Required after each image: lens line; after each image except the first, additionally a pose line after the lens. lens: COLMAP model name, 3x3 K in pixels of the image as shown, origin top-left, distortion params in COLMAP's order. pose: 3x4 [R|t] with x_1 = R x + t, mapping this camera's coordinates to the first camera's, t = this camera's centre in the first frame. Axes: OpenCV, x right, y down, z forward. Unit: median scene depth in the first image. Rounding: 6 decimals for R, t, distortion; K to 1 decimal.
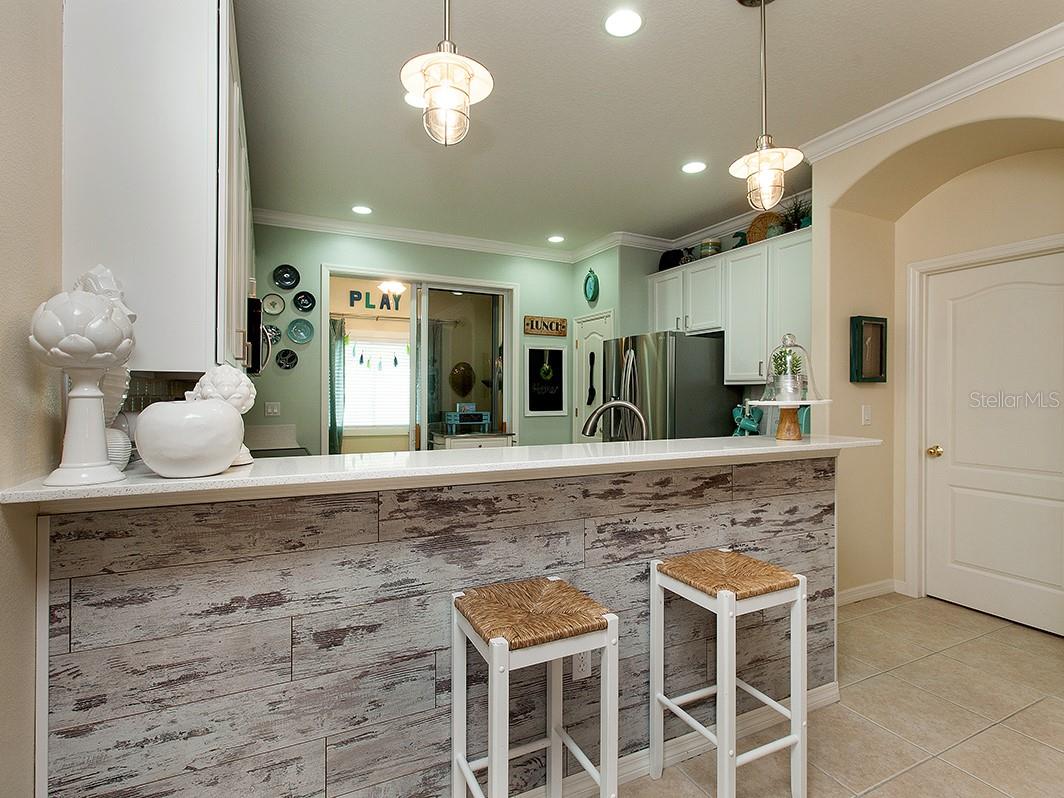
lens RADIAL K [[539.8, 0, 540.6], [0, 539.8, 394.9], [0, 0, 1]] dist [0.002122, 0.000457]
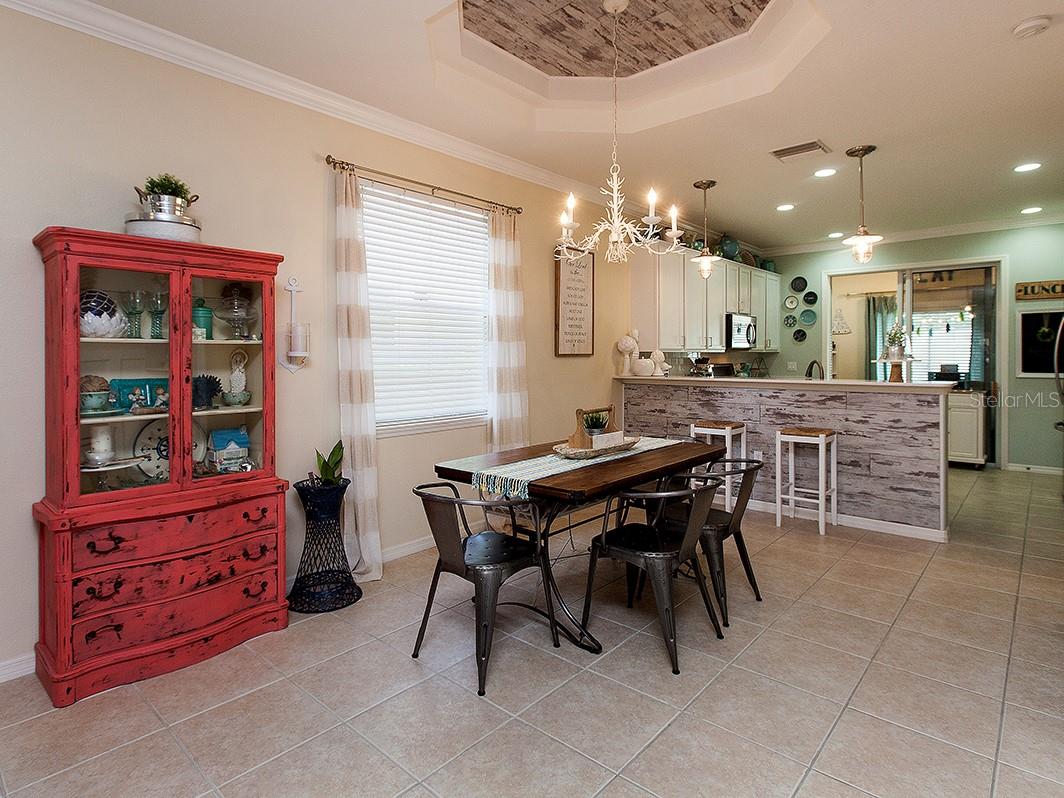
lens RADIAL K [[586.3, 0, 515.9], [0, 586.3, 351.7], [0, 0, 1]] dist [0.020225, 0.000175]
pose [[0.361404, -0.011219, -0.932342, 0.856514], [0.001214, 0.999932, -0.011562, 0.001333], [0.932409, 0.003047, 0.361393, -0.419561]]
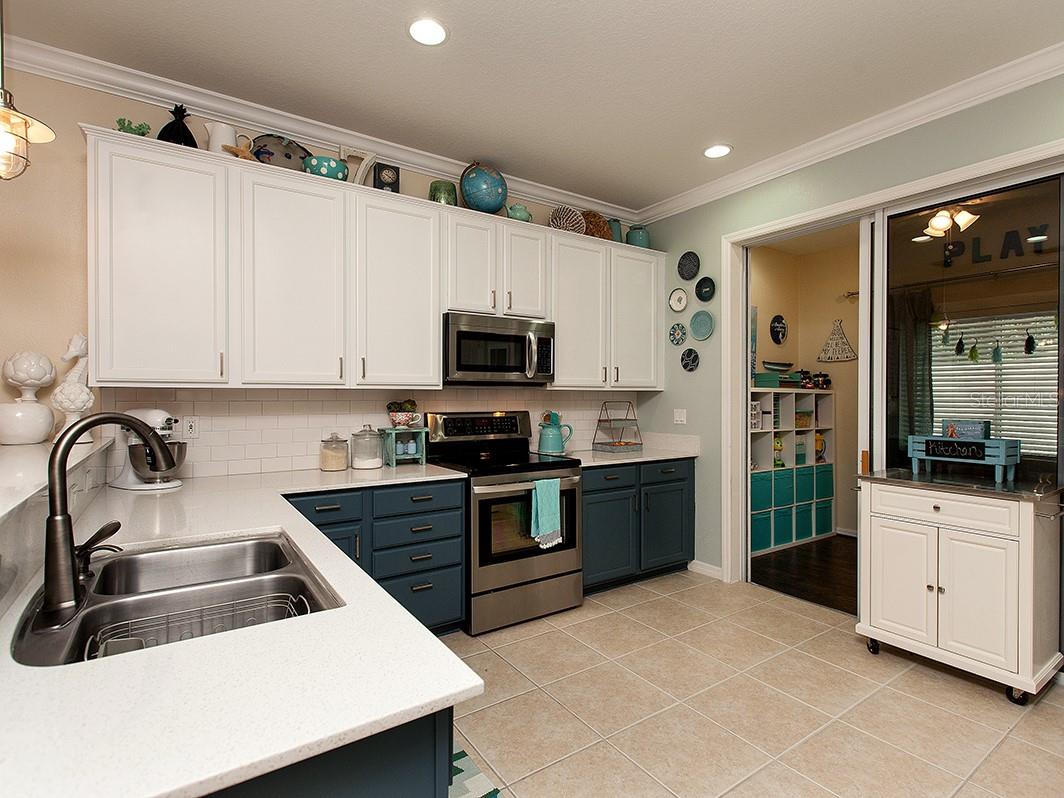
lens RADIAL K [[517.9, 0, 508.3], [0, 517.9, 405.1], [0, 0, 1]] dist [-0.030984, 0.000629]
pose [[0.105183, 0.006131, -0.994434, 0.328061], [0.001034, 0.999980, 0.006274, 0.001573], [0.994452, -0.001688, 0.105174, 0.619463]]
